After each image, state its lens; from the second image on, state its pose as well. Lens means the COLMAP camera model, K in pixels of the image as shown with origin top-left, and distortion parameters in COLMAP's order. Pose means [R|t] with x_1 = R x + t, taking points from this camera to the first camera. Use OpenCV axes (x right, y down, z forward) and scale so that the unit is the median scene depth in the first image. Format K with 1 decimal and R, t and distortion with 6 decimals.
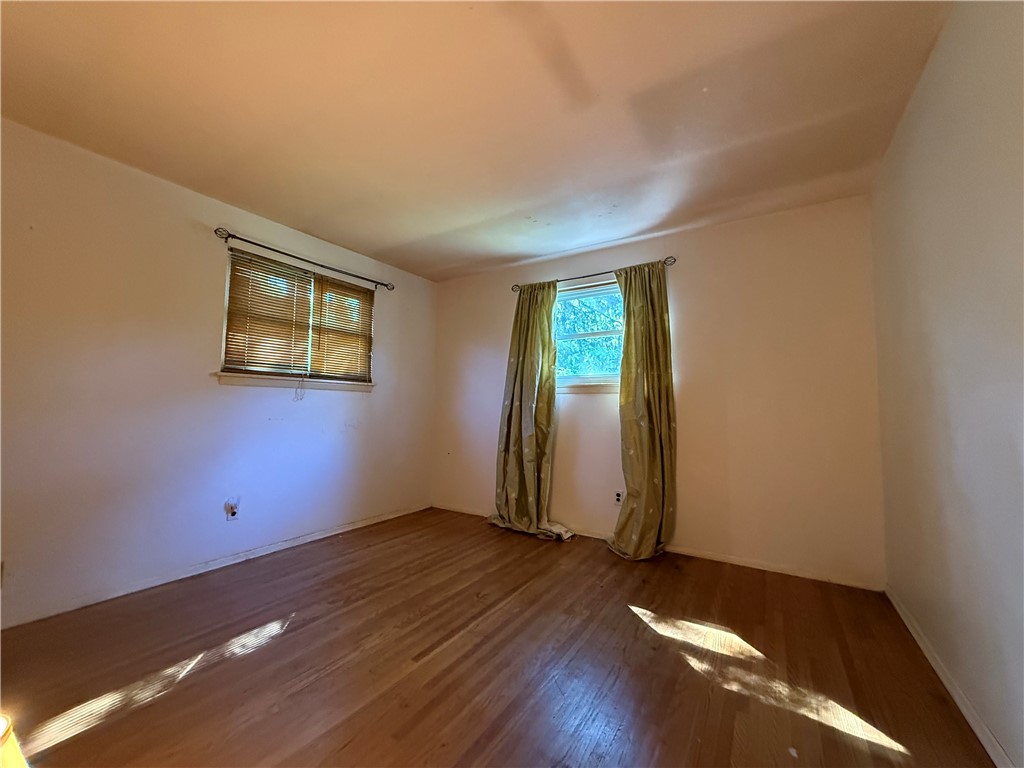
lens RADIAL K [[408.3, 0, 512.5], [0, 408.3, 384.9], [0, 0, 1]] dist [-0.000336, 0.000075]
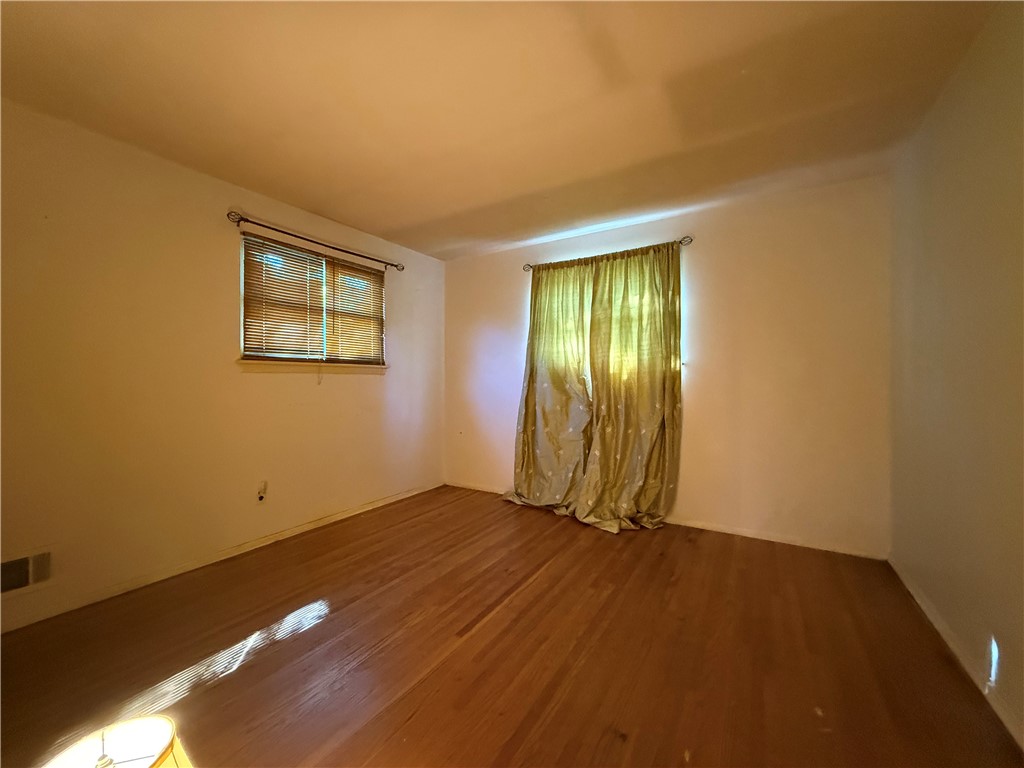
lens RADIAL K [[408.3, 0, 512.5], [0, 408.3, 383.8], [0, 0, 1]] dist [-0.000336, 0.000075]
pose [[0.999763, -0.013241, 0.017297, -0.066823], [0.012067, 0.997726, 0.066308, -0.029278], [-0.018136, -0.066083, 0.997649, -0.011067]]
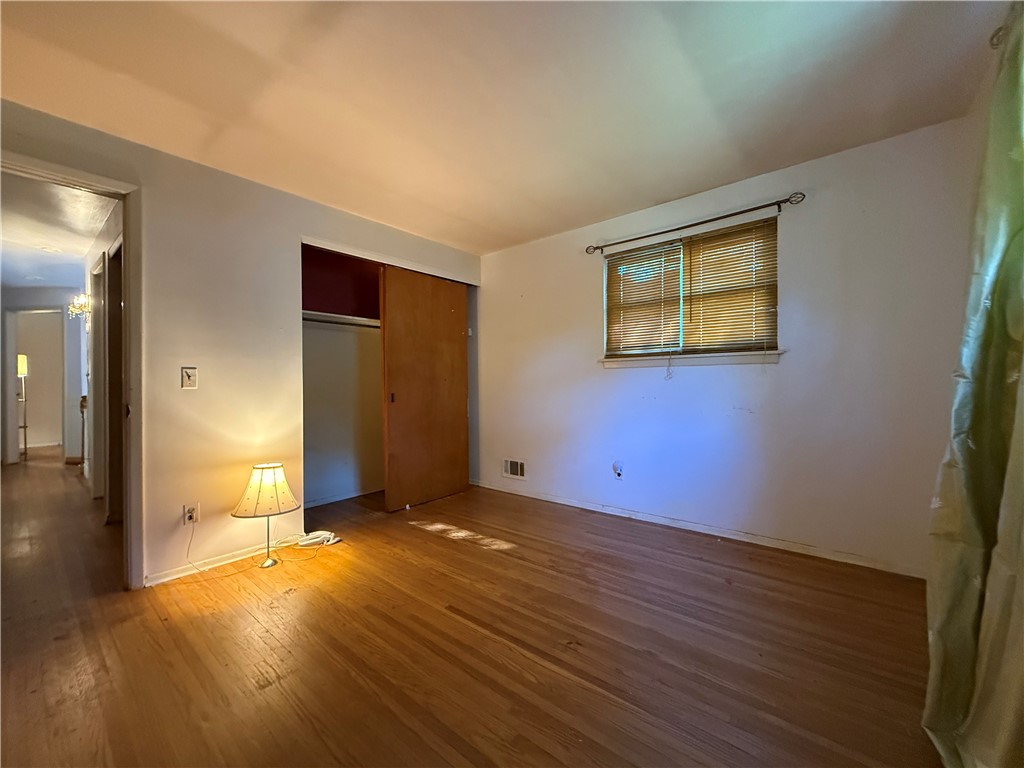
lens RADIAL K [[408.3, 0, 506.3], [0, 408.3, 382.8], [0, 0, 1]] dist [-0.000336, 0.000075]
pose [[-0.132598, -0.007582, -0.991141, 0.547420], [0.068917, 0.997480, -0.016850, 0.041539], [0.988771, -0.070541, -0.131741, 0.832115]]
